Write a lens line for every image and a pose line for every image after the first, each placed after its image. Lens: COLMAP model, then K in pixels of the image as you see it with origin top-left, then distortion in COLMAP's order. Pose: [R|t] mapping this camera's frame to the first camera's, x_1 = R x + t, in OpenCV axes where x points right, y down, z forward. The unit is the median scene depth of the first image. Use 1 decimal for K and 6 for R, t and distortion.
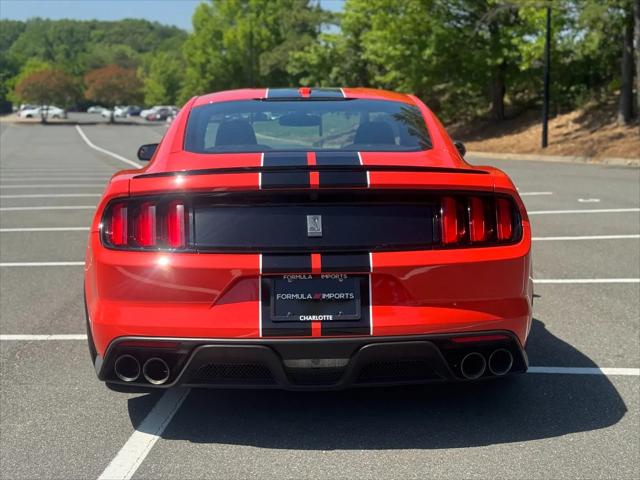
lens RADIAL K [[899.0, 0, 320.0], [0, 899.0, 240.0], [0, 0, 1]] dist [0.168099, -0.327566]
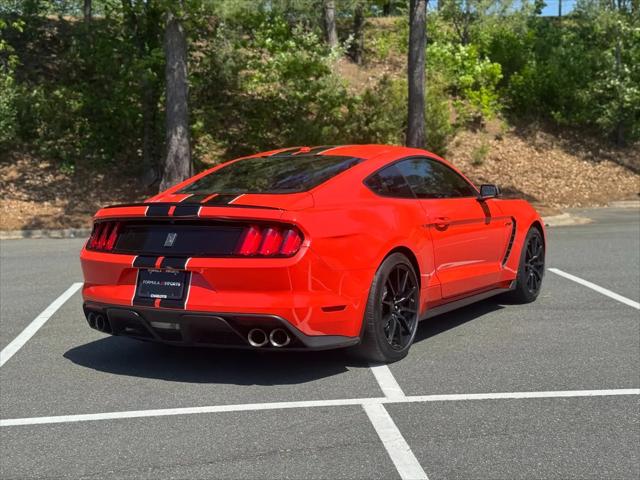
lens RADIAL K [[899.0, 0, 320.0], [0, 899.0, 240.0], [0, 0, 1]] dist [0.168099, -0.327566]
pose [[0.842865, 0.037285, -0.536831, 1.062245], [-0.049287, 0.998752, -0.008018, -0.015436], [0.535862, 0.033217, 0.843652, -0.212972]]
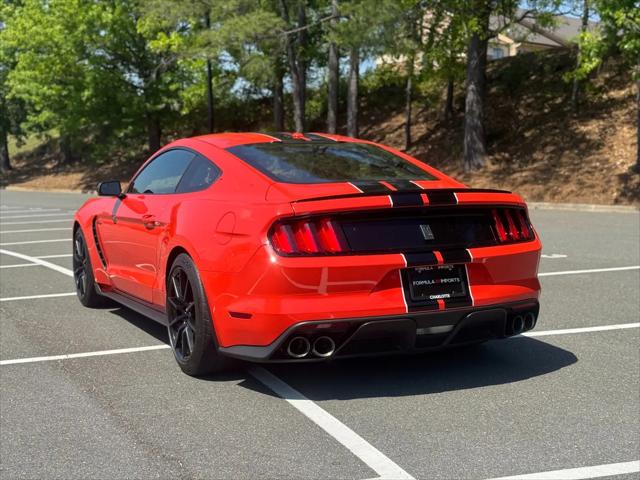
lens RADIAL K [[899.0, 0, 320.0], [0, 899.0, 240.0], [0, 0, 1]] dist [0.168099, -0.327566]
pose [[0.911451, -0.041086, 0.409351, -0.717895], [0.059583, 0.997693, -0.032529, 0.031524], [-0.407070, 0.054039, 0.911797, -0.208737]]
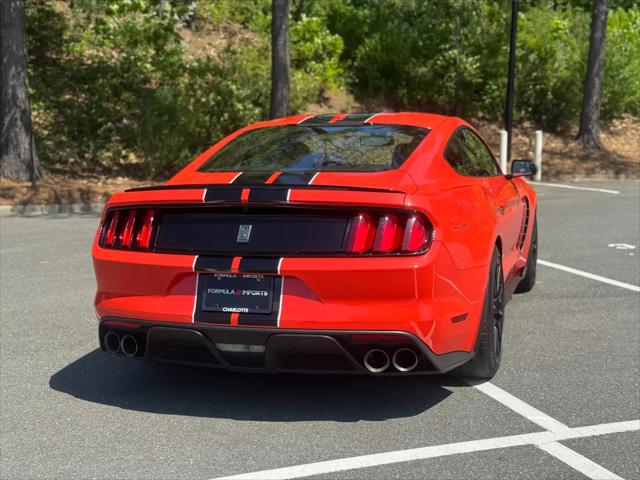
lens RADIAL K [[899.0, 0, 320.0], [0, 899.0, 240.0], [0, 0, 1]] dist [0.168099, -0.327566]
pose [[0.945028, 0.035516, -0.325054, 0.471413], [-0.034237, 0.999367, 0.009656, -0.022020], [0.325191, 0.002003, 0.945646, -0.104277]]
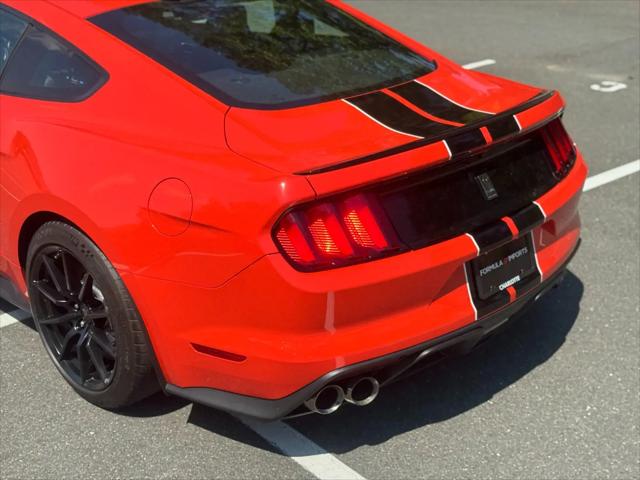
lens RADIAL K [[899.0, 0, 320.0], [0, 899.0, 240.0], [0, 0, 1]] dist [0.168099, -0.327566]
pose [[0.715937, -0.269796, 0.643929, -0.717192], [0.085581, 0.949274, 0.302580, -0.250823], [-0.692900, -0.161520, 0.702710, 0.453448]]
